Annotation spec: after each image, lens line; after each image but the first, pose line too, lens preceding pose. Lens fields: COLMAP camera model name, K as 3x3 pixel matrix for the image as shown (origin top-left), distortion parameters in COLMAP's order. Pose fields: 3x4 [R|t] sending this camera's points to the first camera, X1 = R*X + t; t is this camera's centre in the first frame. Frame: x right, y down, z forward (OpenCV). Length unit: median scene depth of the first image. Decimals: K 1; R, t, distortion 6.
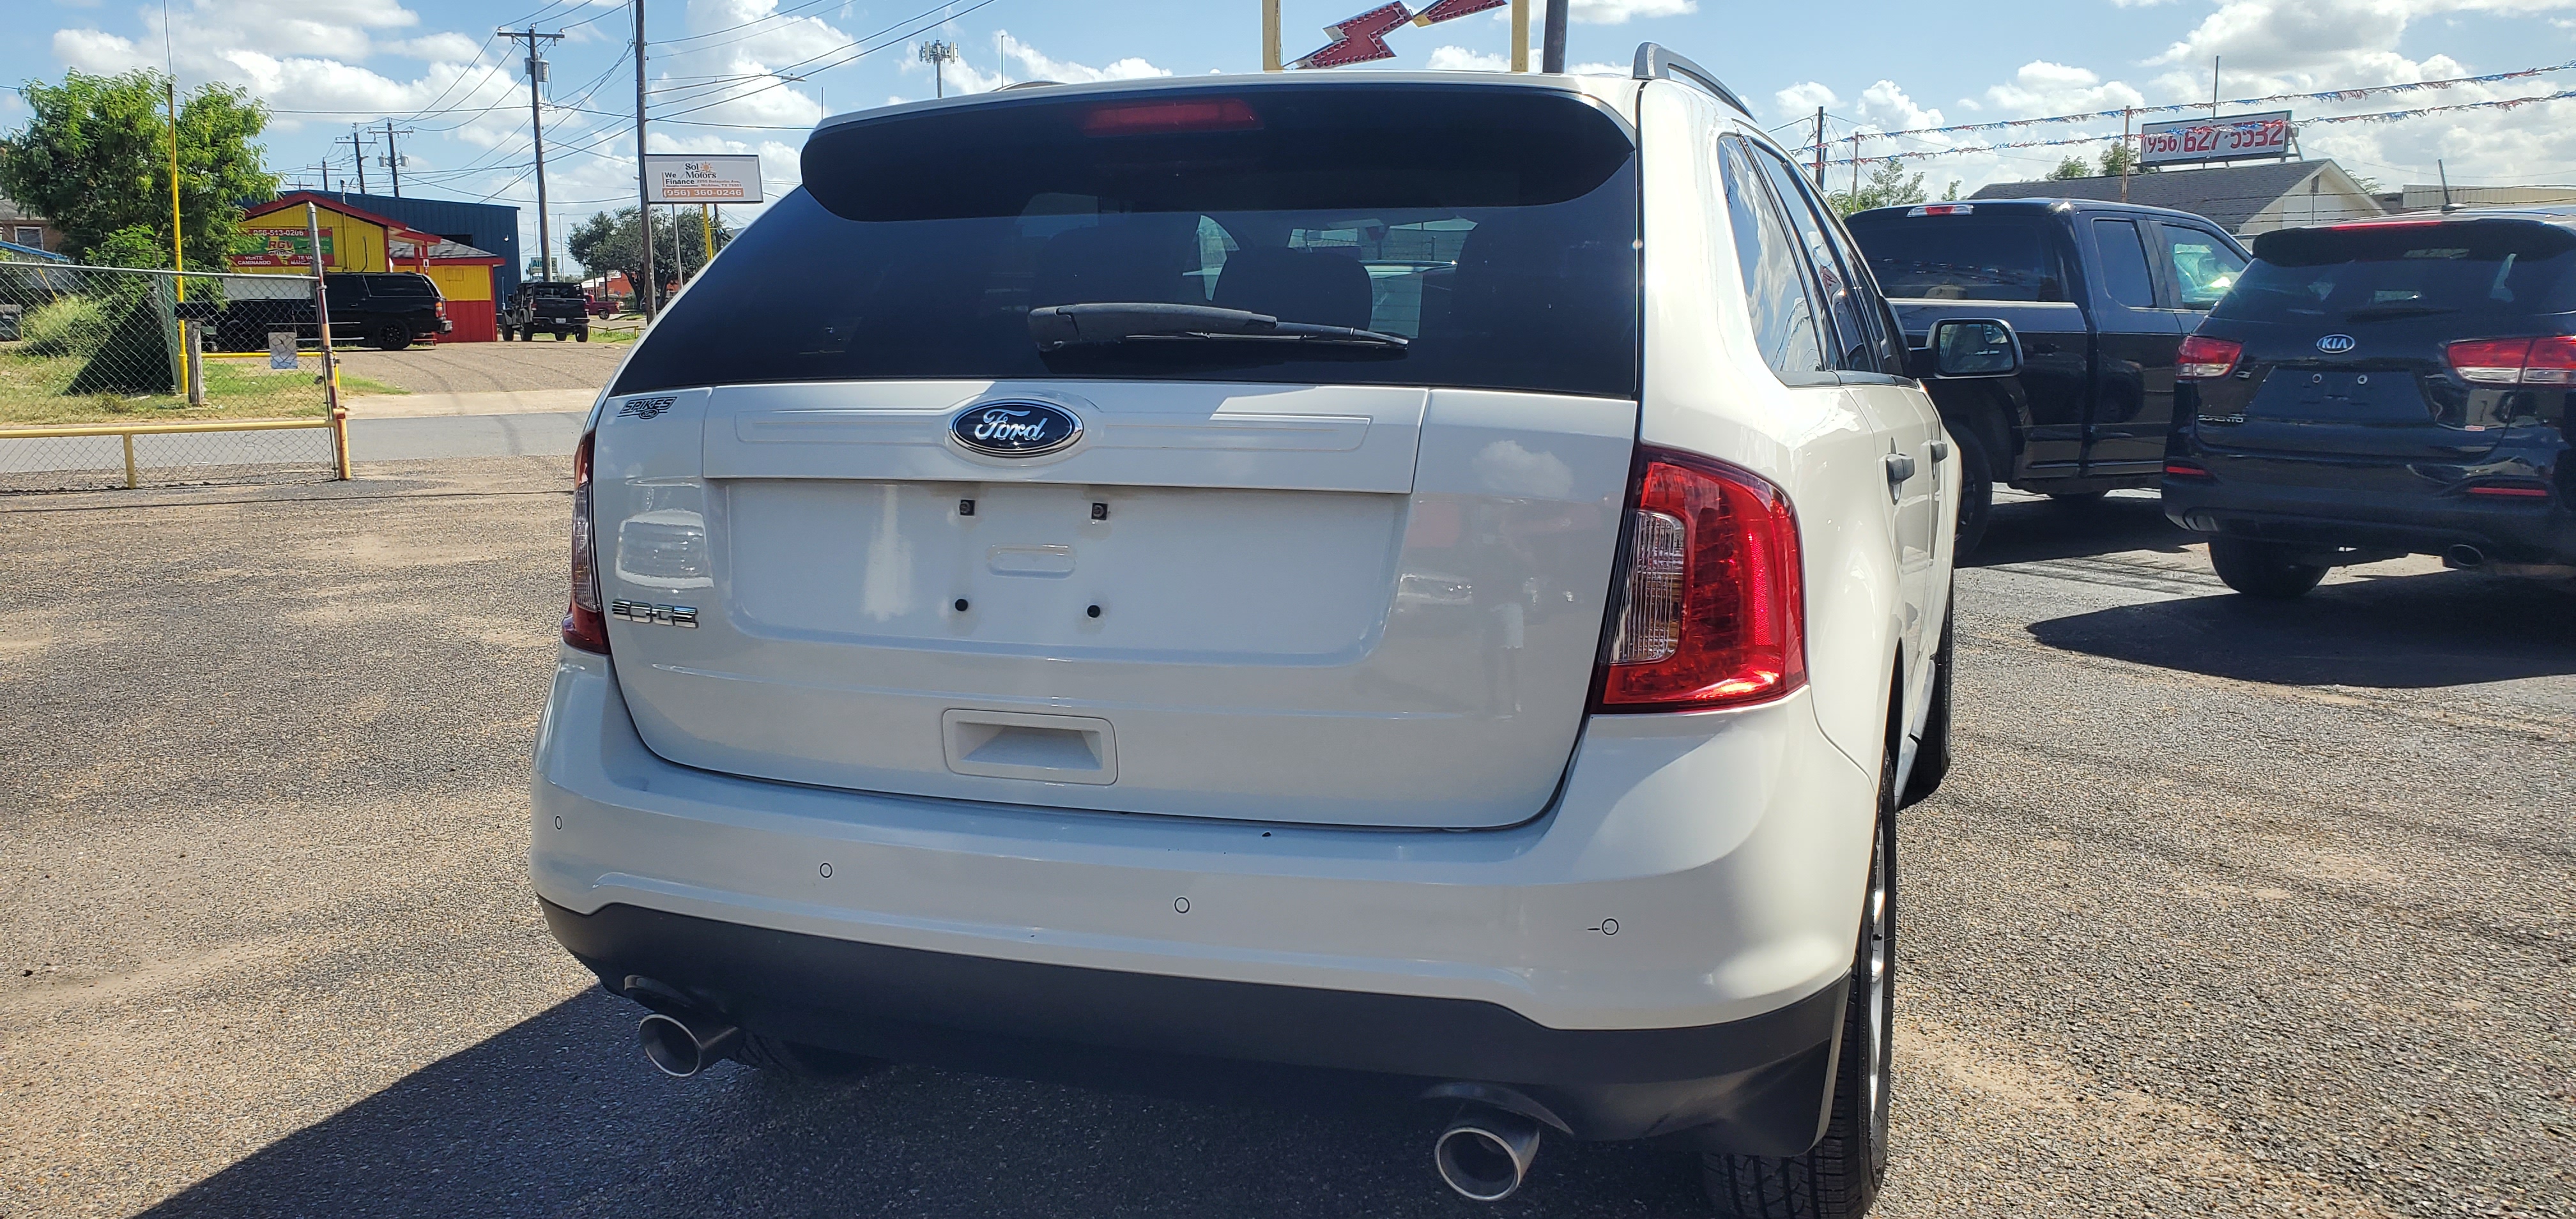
lens RADIAL K [[2064.8, 0, 1254.4], [0, 2064.8, 603.7], [0, 0, 1]] dist [0.099390, -0.072980]
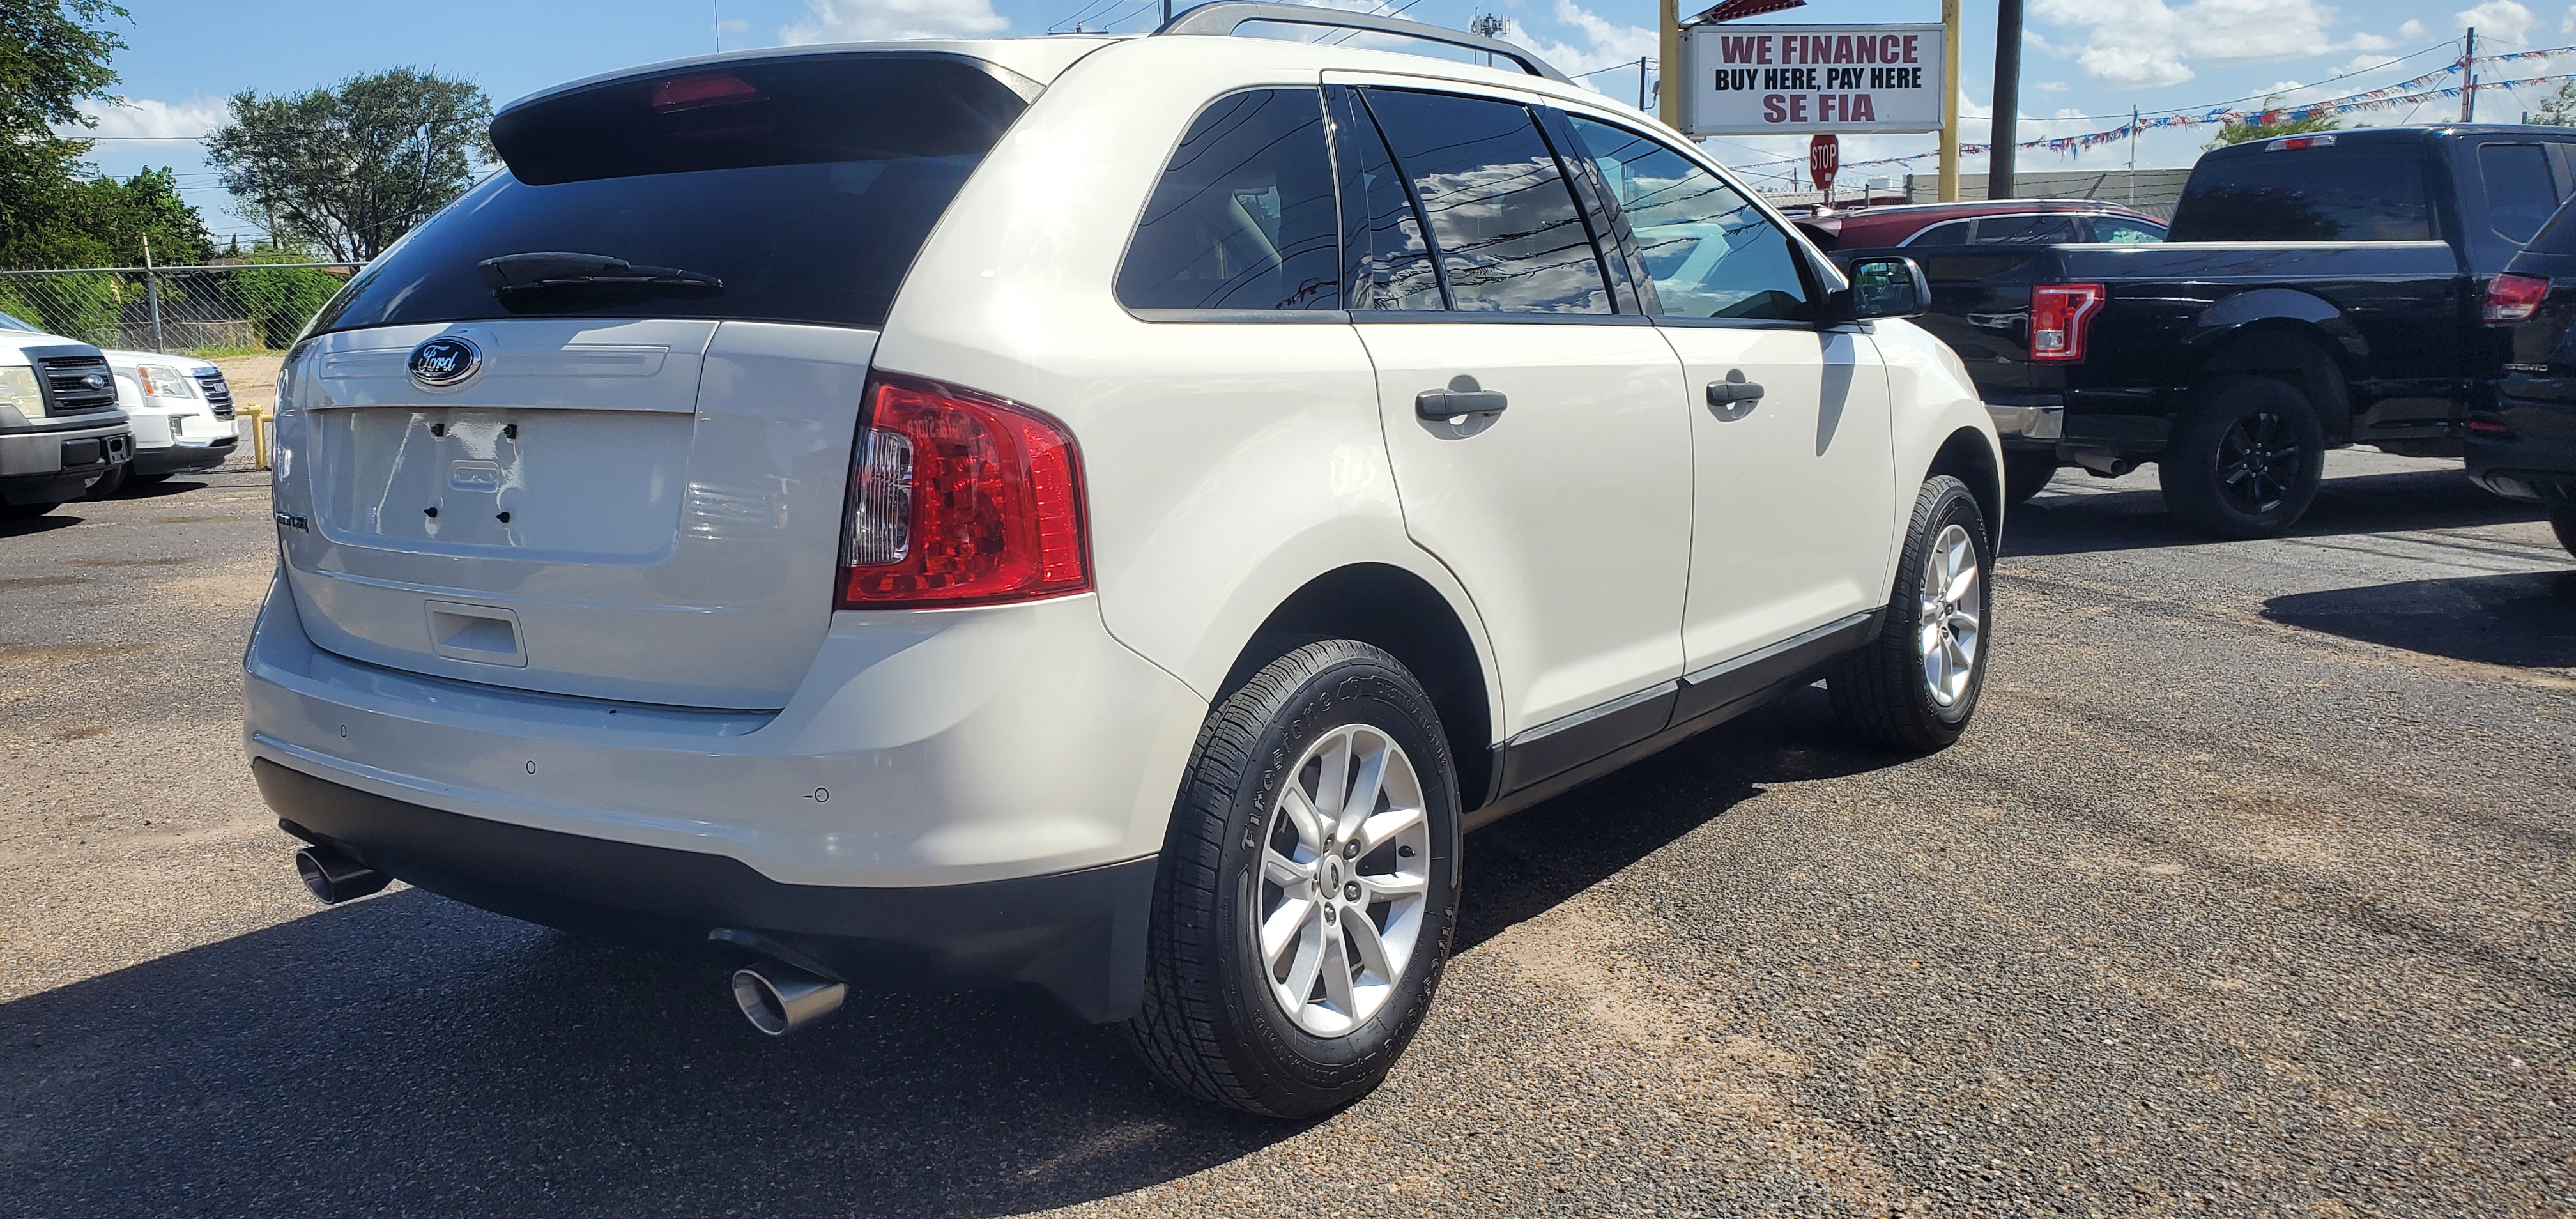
lens RADIAL K [[2064.8, 0, 1254.4], [0, 2064.8, 603.7], [0, 0, 1]] dist [0.099390, -0.072980]
pose [[0.955742, 0.019711, -0.293545, 0.673295], [-0.017293, 0.999792, 0.010830, 0.032215], [0.293697, -0.005275, 0.955884, -0.004382]]
